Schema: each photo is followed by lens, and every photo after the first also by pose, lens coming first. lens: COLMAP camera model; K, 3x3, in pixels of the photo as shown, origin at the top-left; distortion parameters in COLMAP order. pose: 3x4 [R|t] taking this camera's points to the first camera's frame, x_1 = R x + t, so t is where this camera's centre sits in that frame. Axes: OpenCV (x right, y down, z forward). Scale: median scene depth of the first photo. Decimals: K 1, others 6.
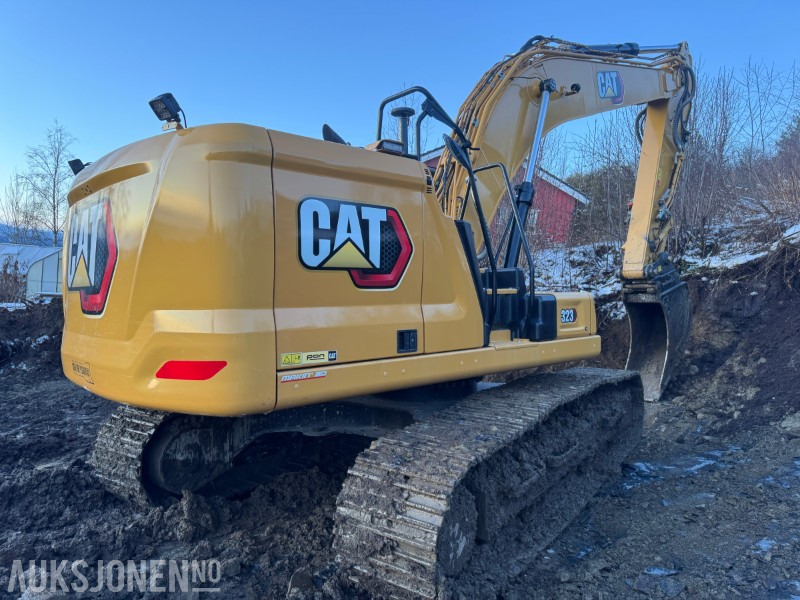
lens RADIAL K [[562.2, 0, 400.0], [0, 562.2, 300.0], [0, 0, 1]] dist [0.098452, -0.127644]
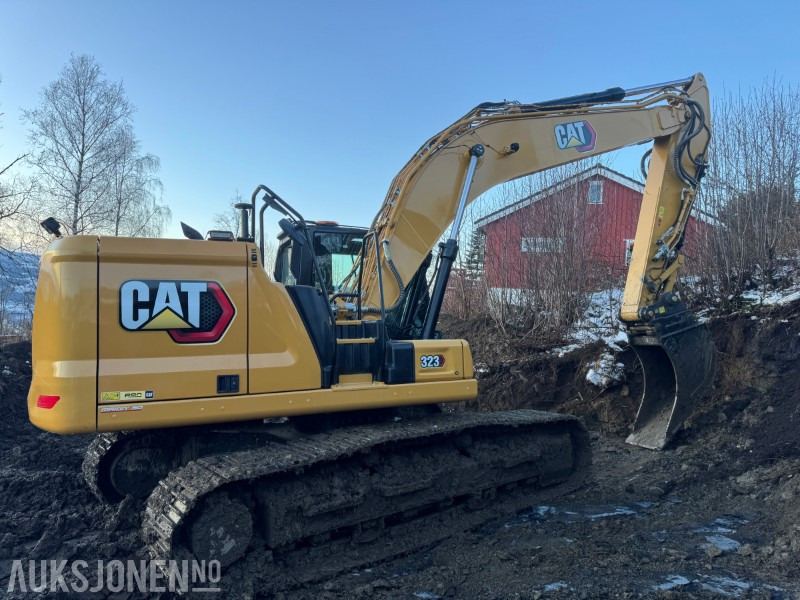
lens RADIAL K [[562.2, 0, 400.0], [0, 562.2, 300.0], [0, 0, 1]] dist [0.098452, -0.127644]
pose [[0.951984, -0.029425, -0.304730, 0.678239], [0.009331, 0.997697, -0.067186, -0.022777], [0.306005, 0.061117, 0.950066, -0.103007]]
